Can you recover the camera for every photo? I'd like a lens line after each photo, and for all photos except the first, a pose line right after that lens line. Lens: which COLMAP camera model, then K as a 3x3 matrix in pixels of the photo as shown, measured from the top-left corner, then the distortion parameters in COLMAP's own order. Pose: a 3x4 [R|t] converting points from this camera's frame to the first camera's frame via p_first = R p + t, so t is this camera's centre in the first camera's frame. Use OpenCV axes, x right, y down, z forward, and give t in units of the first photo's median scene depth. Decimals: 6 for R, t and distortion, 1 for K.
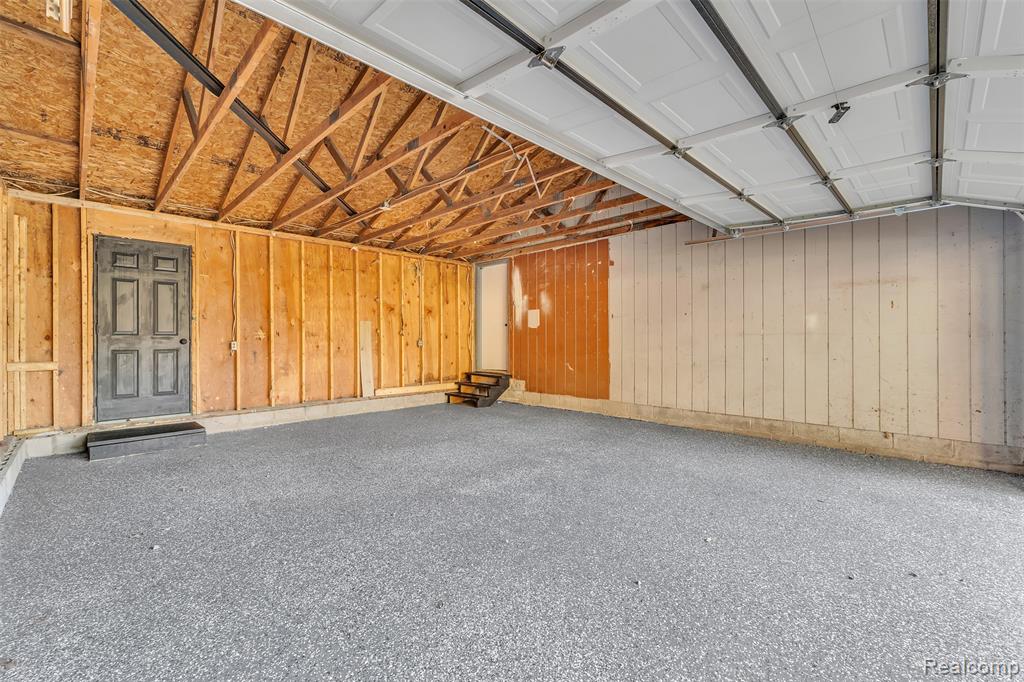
lens RADIAL K [[435.3, 0, 505.1], [0, 435.3, 338.9], [0, 0, 1]] dist [0.001746, 0.000035]
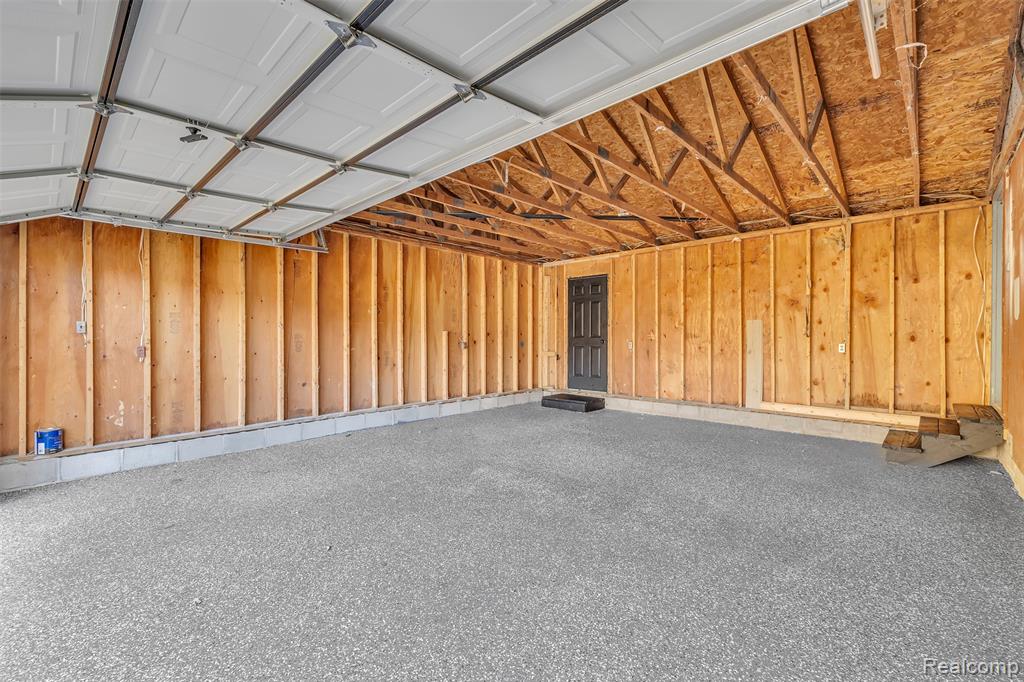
lens RADIAL K [[435.3, 0, 505.1], [0, 435.3, 338.9], [0, 0, 1]] dist [0.001746, 0.000035]
pose [[0.019949, 0.006055, -0.999783, 0.633930], [-0.000310, 0.999982, 0.006050, -0.010157], [0.999801, 0.000190, 0.019950, 0.597167]]
